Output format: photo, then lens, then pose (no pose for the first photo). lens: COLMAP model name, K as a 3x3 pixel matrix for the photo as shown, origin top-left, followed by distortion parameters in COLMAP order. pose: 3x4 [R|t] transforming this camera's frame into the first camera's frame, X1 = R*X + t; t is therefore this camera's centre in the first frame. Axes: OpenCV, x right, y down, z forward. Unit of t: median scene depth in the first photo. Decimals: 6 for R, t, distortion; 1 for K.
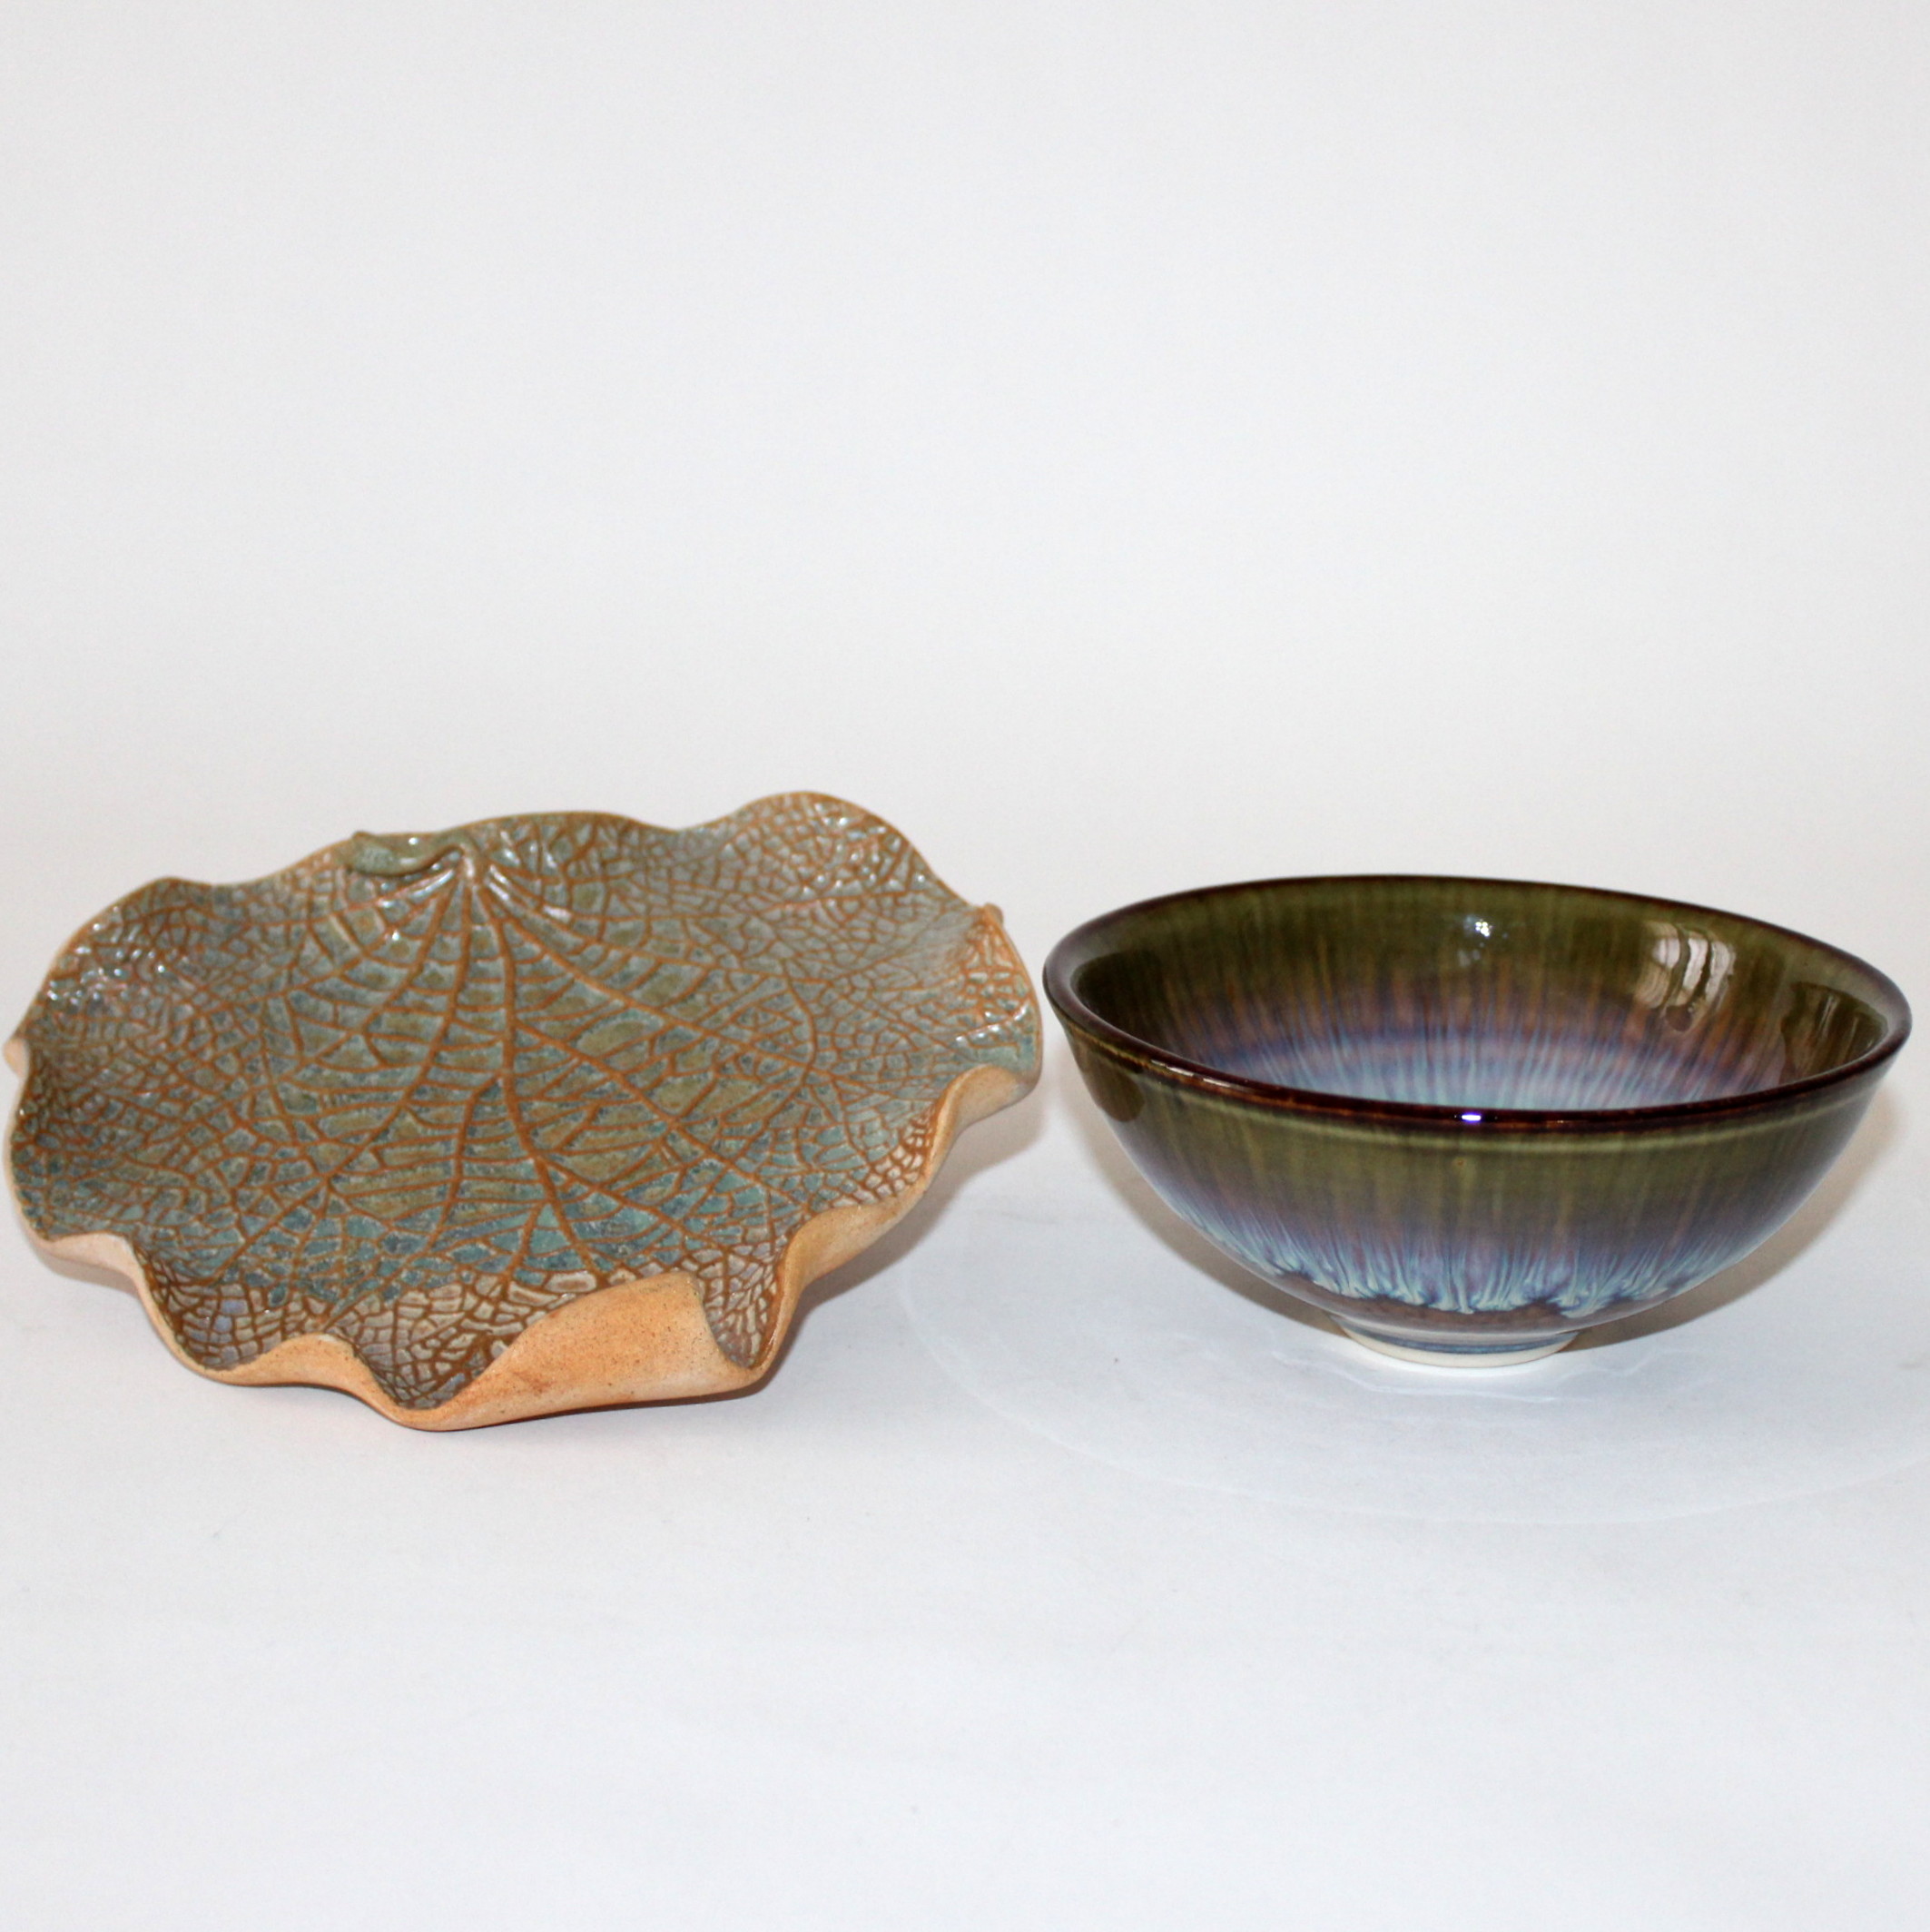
lens RADIAL K [[3273.1, 0, 964.8], [0, 3273.1, 964.2], [0, 0, 1]] dist [-0.003152, 0.000000]
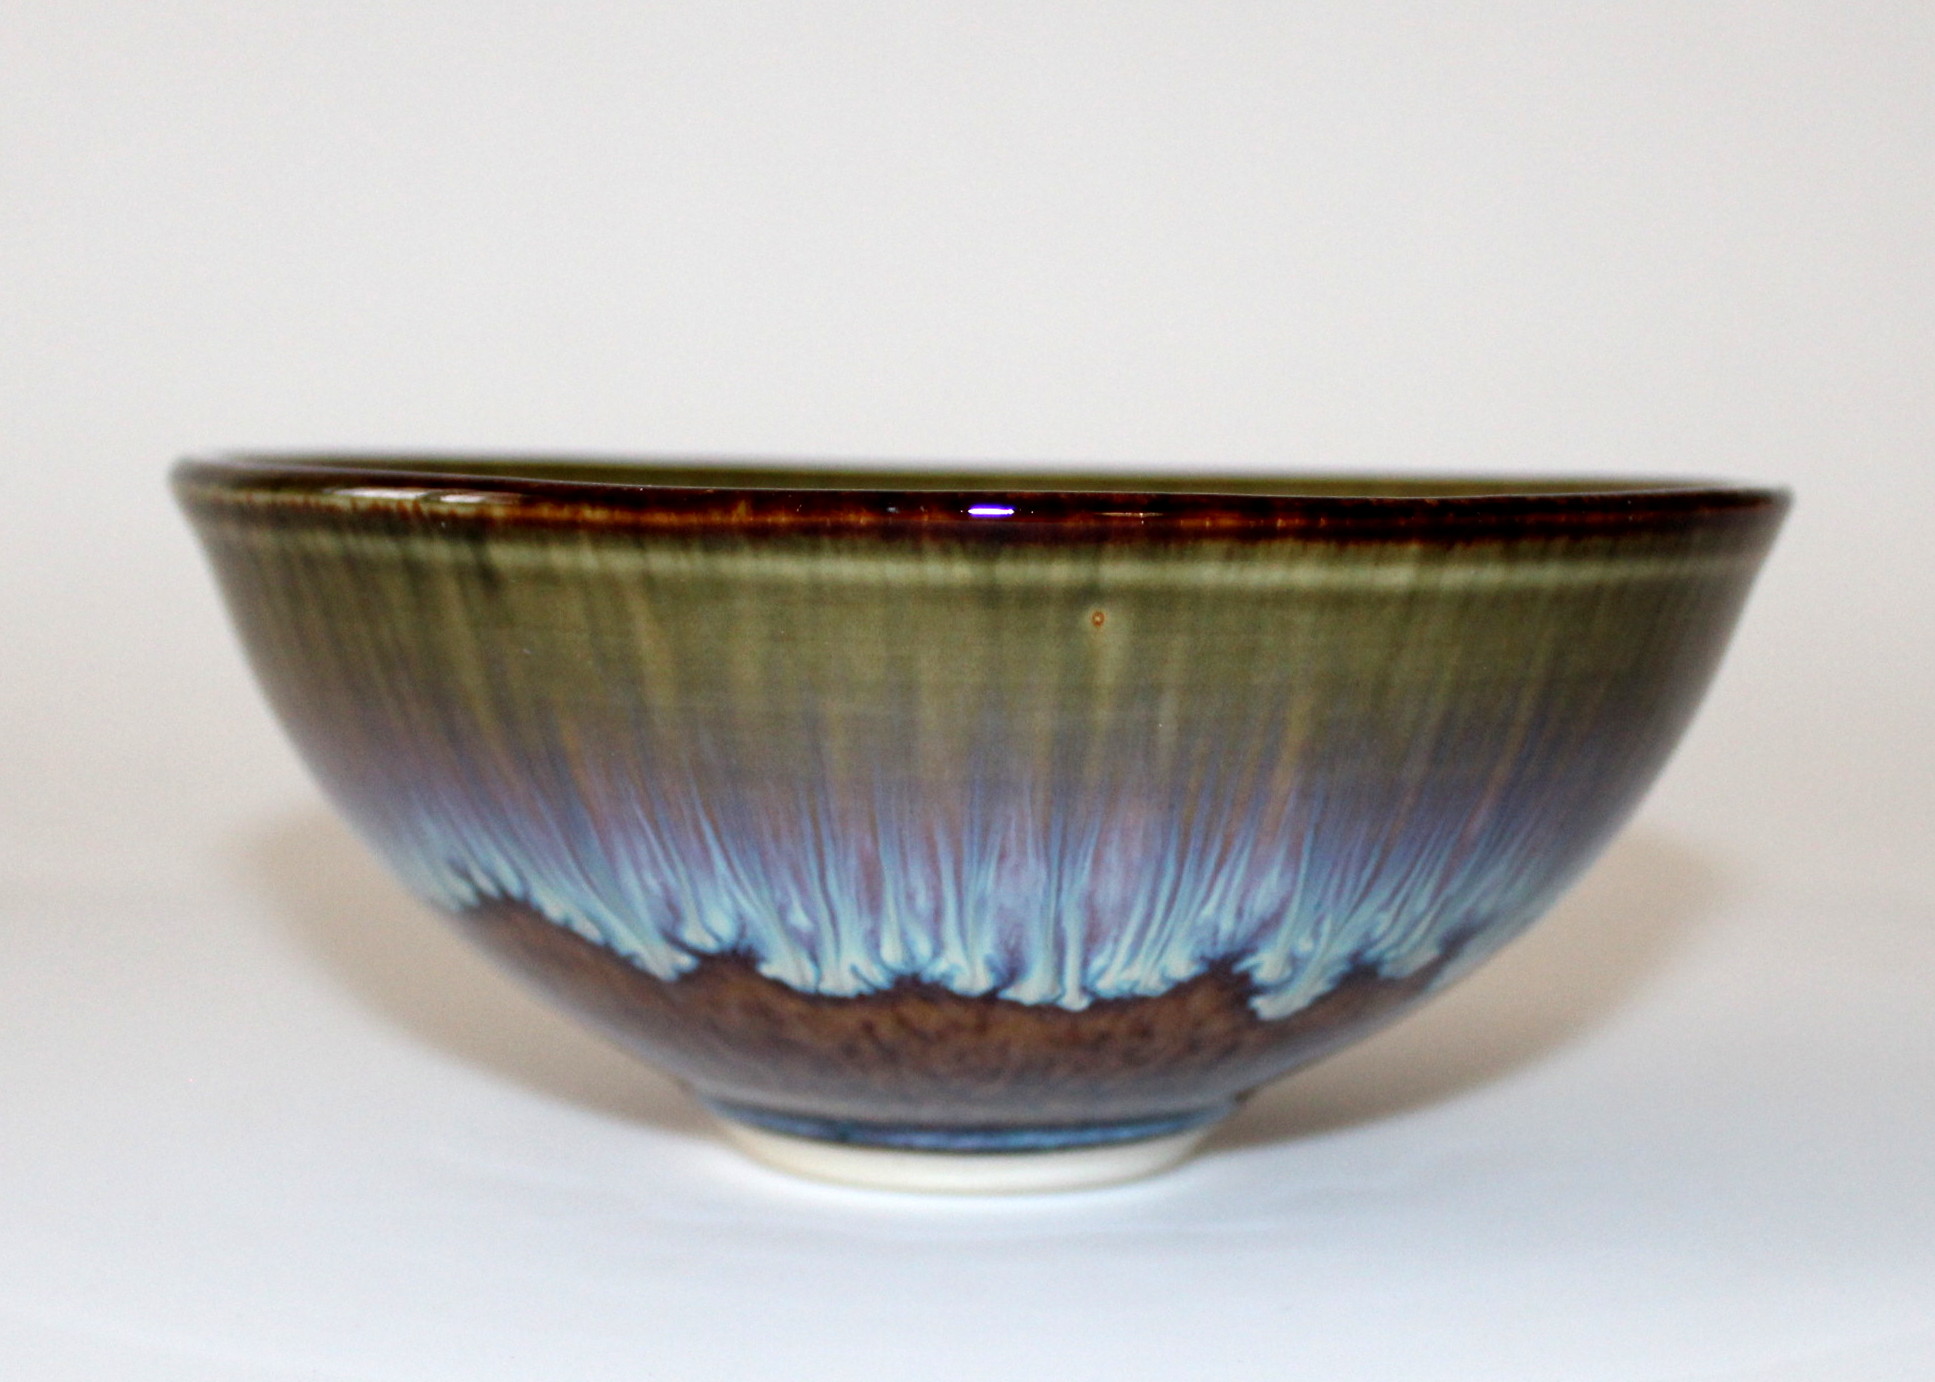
lens RADIAL K [[3399.3, 0, 968.1], [0, 3399.3, 690.5], [0, 0, 1]] dist [0.016635, 0.000000]
pose [[0.958488, -0.001837, 0.285128, -0.009613], [0.058050, 0.980293, -0.188827, 0.160366], [-0.279162, 0.197540, 0.939705, 0.523640]]
